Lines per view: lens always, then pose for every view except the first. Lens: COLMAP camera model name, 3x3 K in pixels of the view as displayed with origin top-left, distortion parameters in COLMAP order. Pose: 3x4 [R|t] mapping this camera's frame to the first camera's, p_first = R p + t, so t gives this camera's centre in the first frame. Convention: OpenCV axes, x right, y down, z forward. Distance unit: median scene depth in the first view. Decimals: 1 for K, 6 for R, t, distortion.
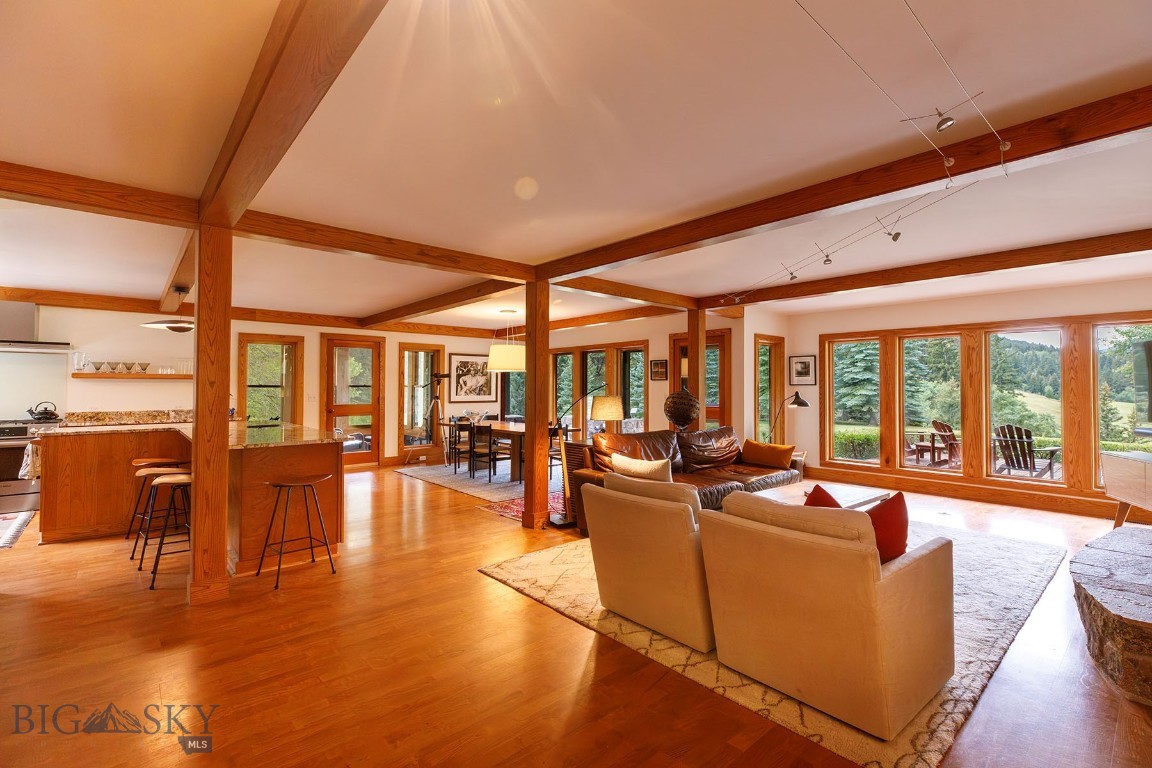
lens RADIAL K [[525.0, 0, 576.0], [0, 525.0, 384.0], [0, 0, 1]] dist [0.009331, -0.000094]
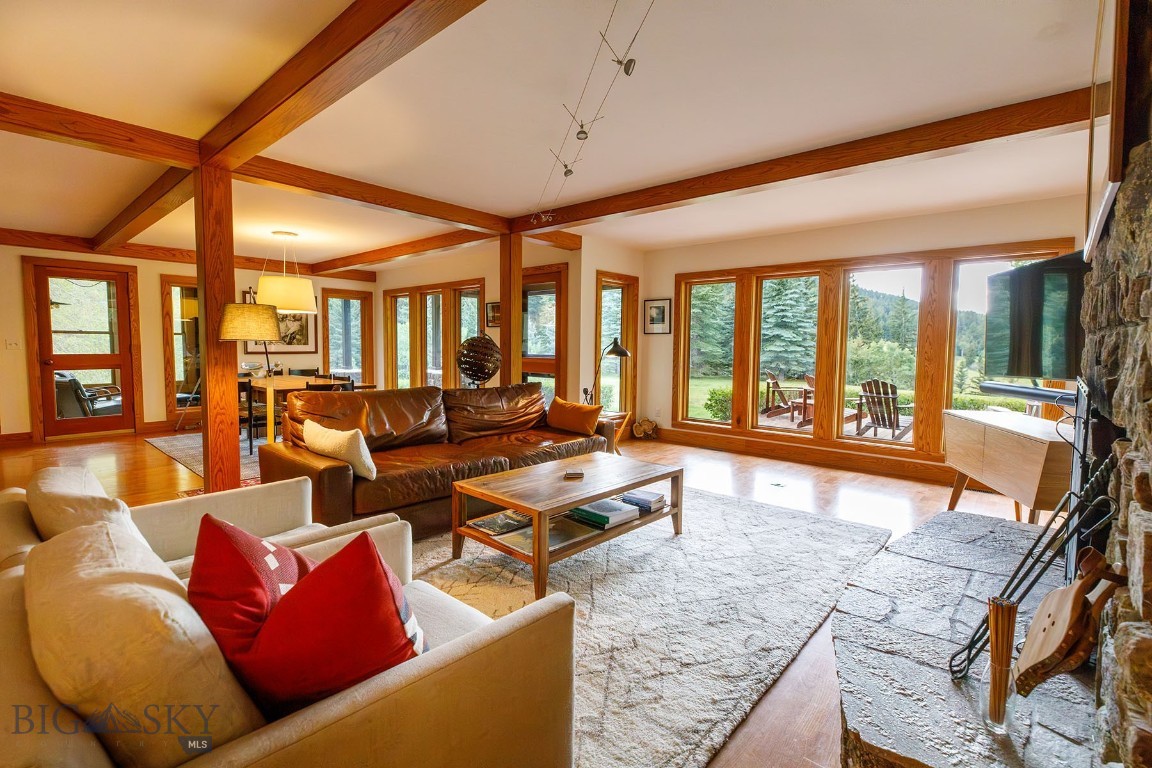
lens RADIAL K [[532.3, 0, 576.0], [0, 532.3, 384.0], [0, 0, 1]] dist [0.008385, -0.000344]
pose [[0.992325, -0.002226, 0.123637, 0.198478], [-0.007880, 0.996668, 0.081188, 0.014724], [-0.123406, -0.081539, 0.989001, 0.156408]]
